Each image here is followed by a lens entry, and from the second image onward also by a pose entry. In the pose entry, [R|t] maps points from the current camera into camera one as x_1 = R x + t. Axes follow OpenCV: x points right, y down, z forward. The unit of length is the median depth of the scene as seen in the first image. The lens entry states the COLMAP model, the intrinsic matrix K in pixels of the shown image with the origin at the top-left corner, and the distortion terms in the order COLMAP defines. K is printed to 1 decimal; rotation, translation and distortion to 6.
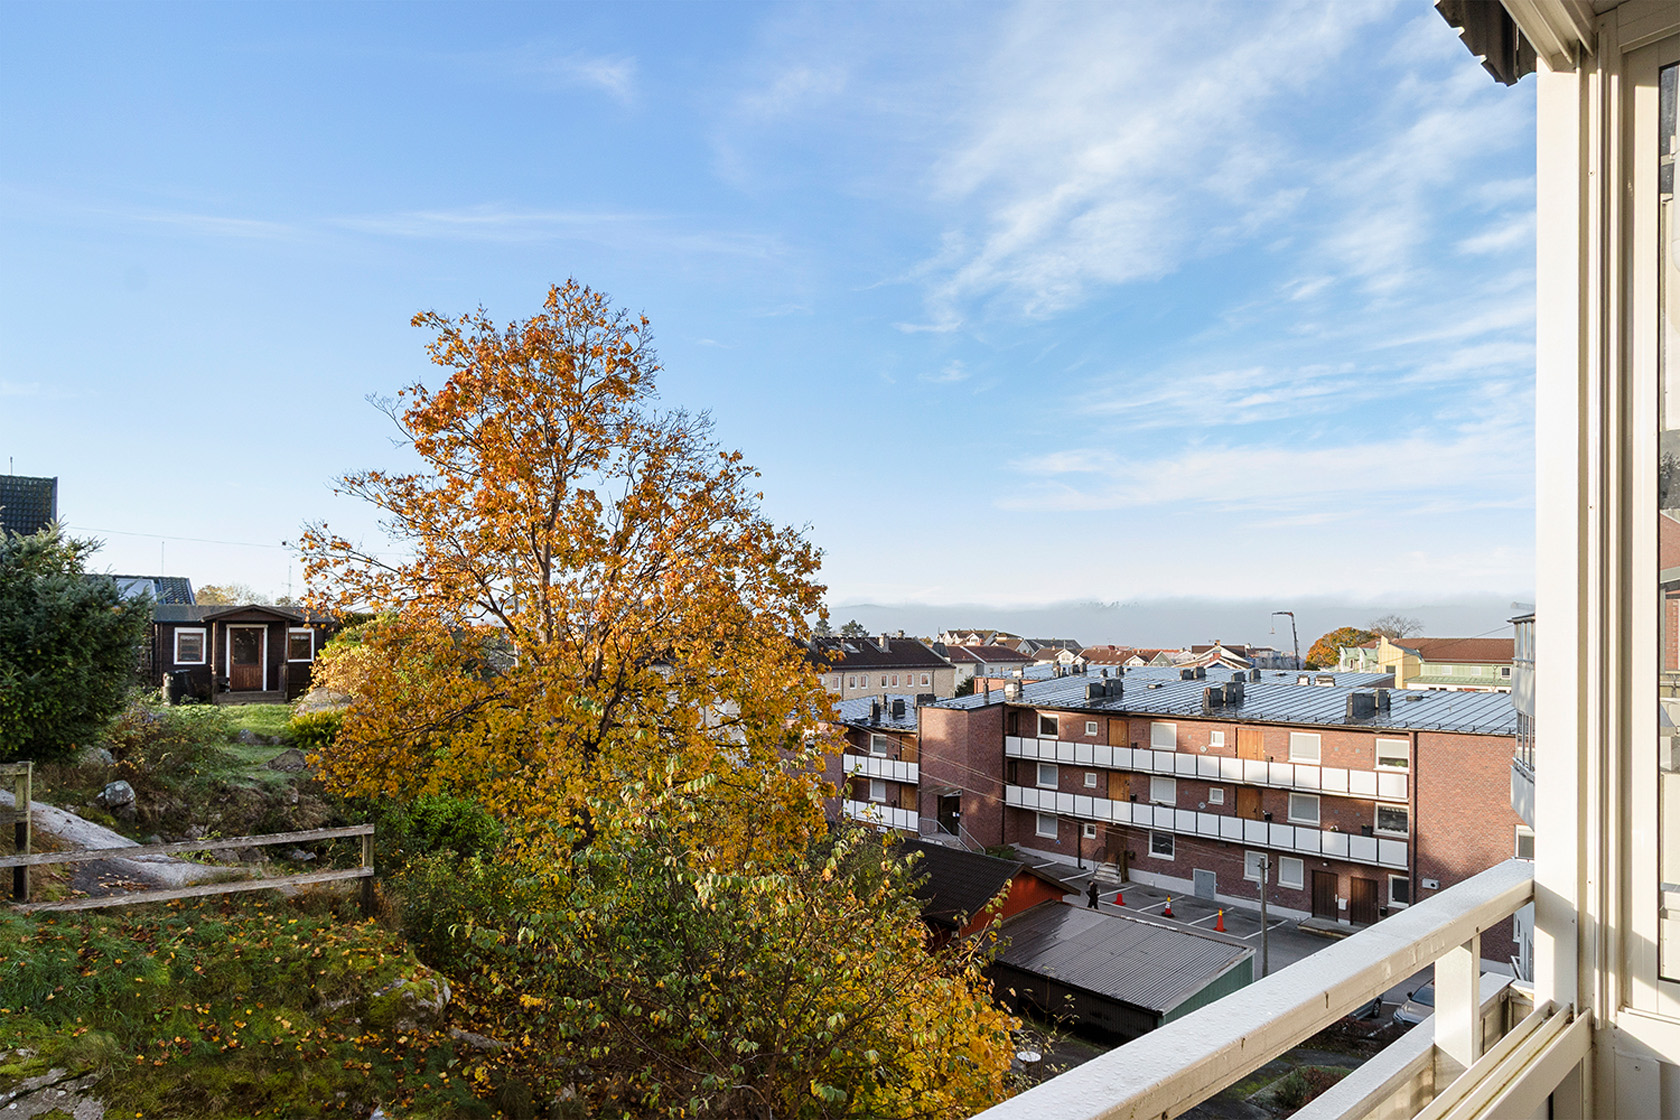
lens RADIAL K [[963.3, 0, 837.4], [0, 963.3, 636.0], [0, 0, 1]] dist [-0.003783, -0.001356]
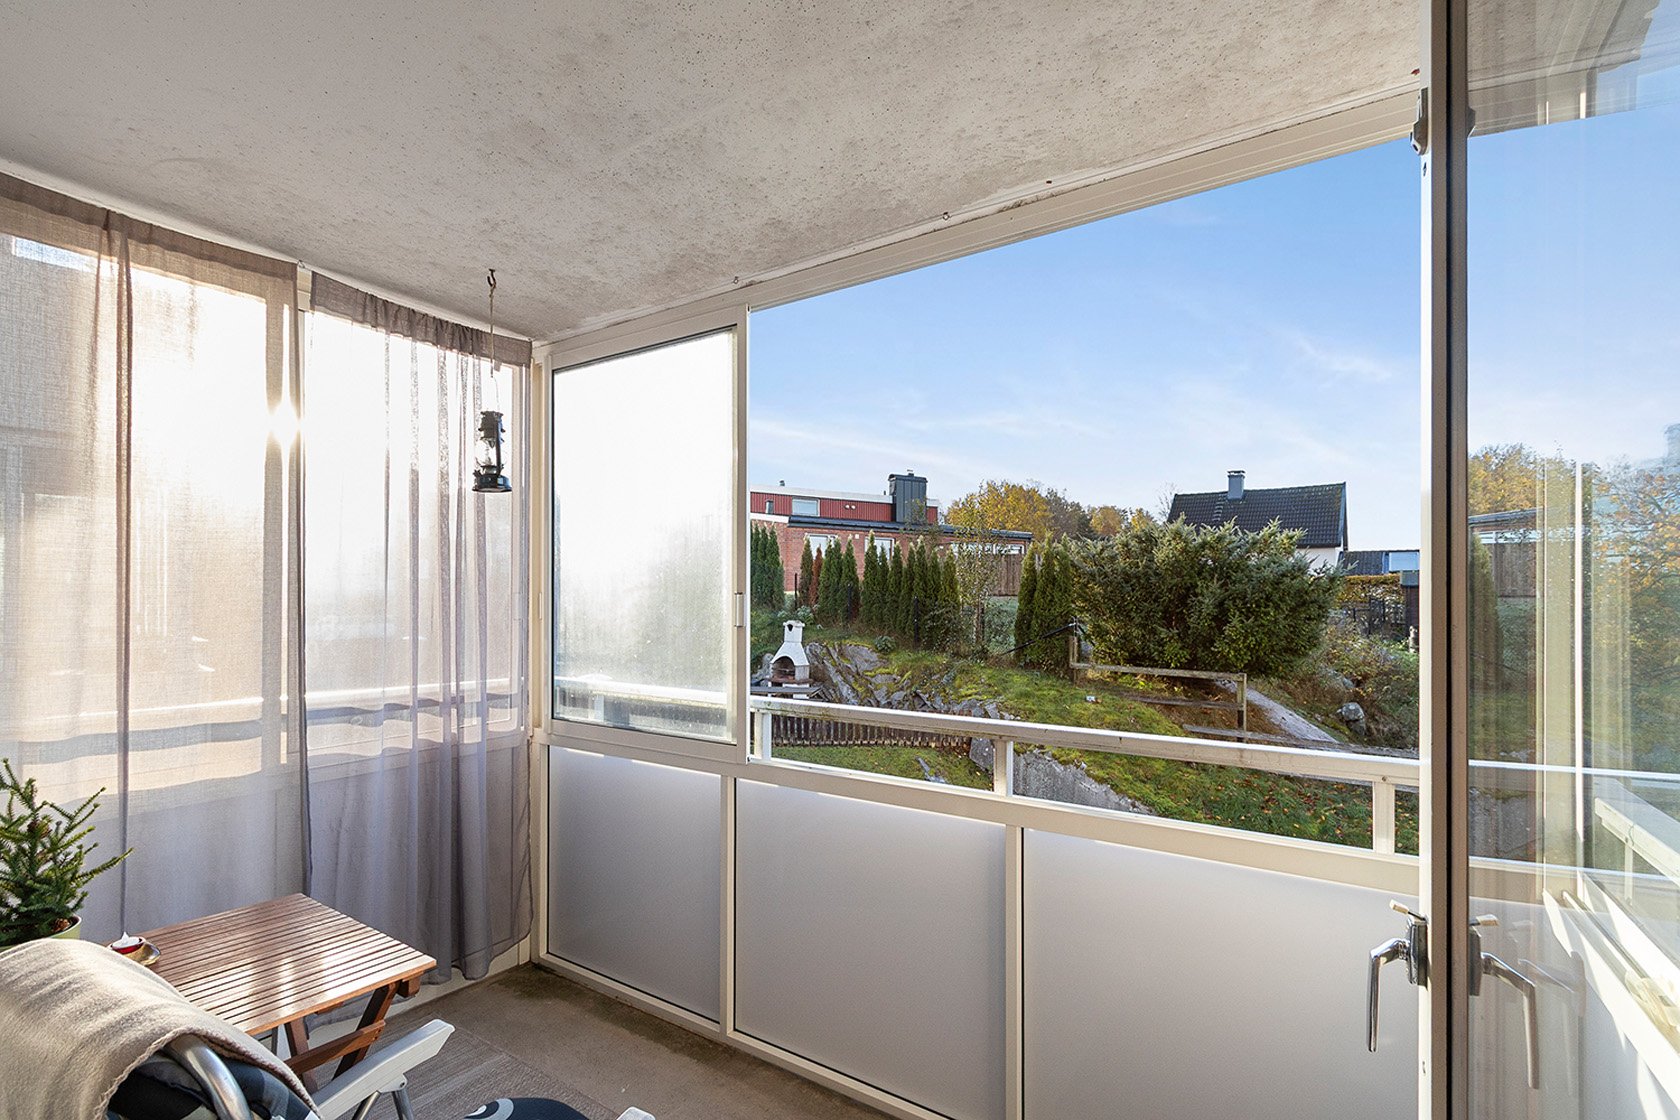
lens RADIAL K [[767.9, 0, 841.9], [0, 767.9, 590.6], [0, 0, 1]] dist [-0.001009, -0.000079]
pose [[0.282037, -0.009034, -0.959361, 0.188265], [-0.000414, 0.999954, -0.009538, 0.003925], [0.959403, 0.003087, 0.282020, -0.012087]]
